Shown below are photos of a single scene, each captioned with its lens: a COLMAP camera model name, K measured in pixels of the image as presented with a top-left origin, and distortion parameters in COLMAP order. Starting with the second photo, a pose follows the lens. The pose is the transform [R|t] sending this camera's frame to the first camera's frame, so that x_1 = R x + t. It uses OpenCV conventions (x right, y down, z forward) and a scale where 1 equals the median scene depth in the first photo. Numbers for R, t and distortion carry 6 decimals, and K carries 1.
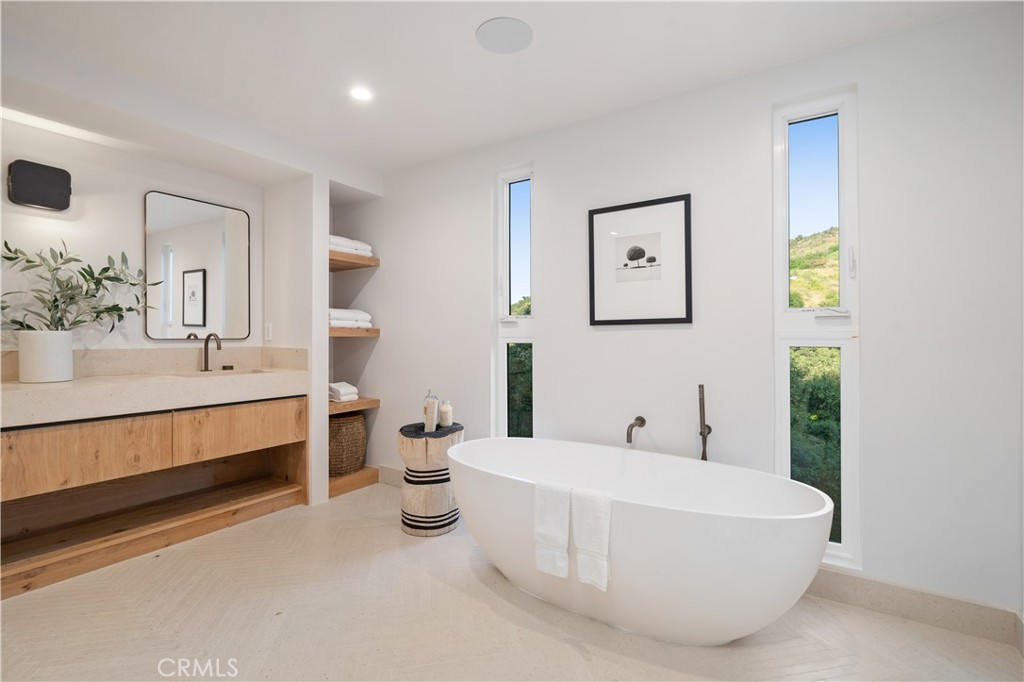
lens RADIAL K [[456.0, 0, 511.6], [0, 456.0, 338.1], [0, 0, 1]] dist [-0.000125, -0.000354]
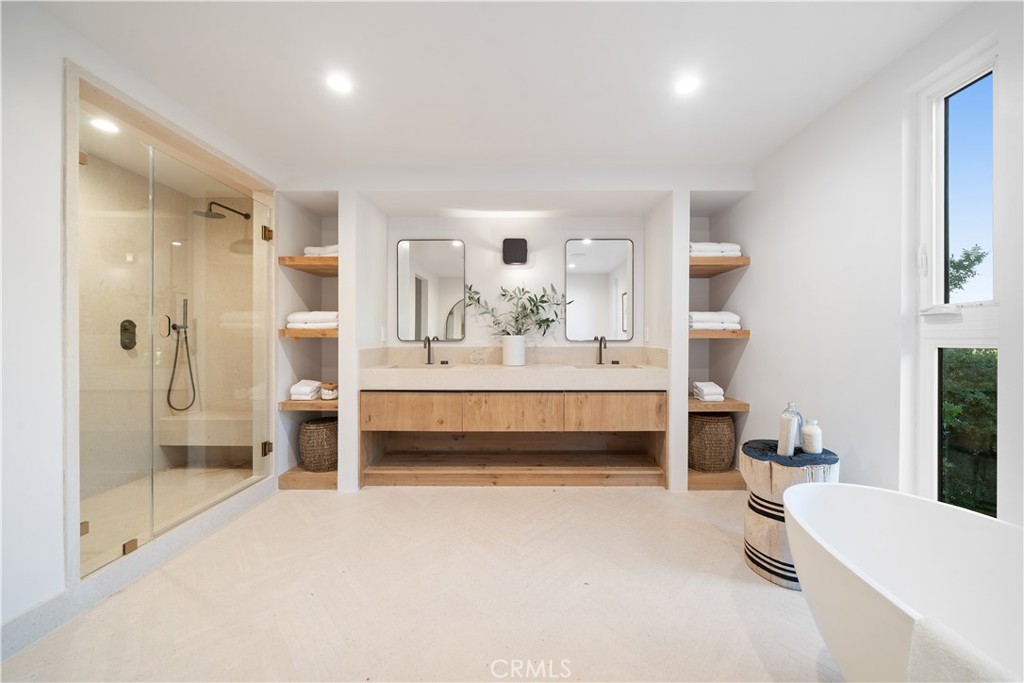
lens RADIAL K [[356.4, 0, 513.0], [0, 356.4, 341.4], [0, 0, 1]] dist [-0.006688, -0.000299]
pose [[0.553383, 0.003470, -0.832920, 0.072225], [-0.001457, 0.999994, 0.003198, 0.001839], [0.832926, -0.000556, 0.553385, 0.223334]]
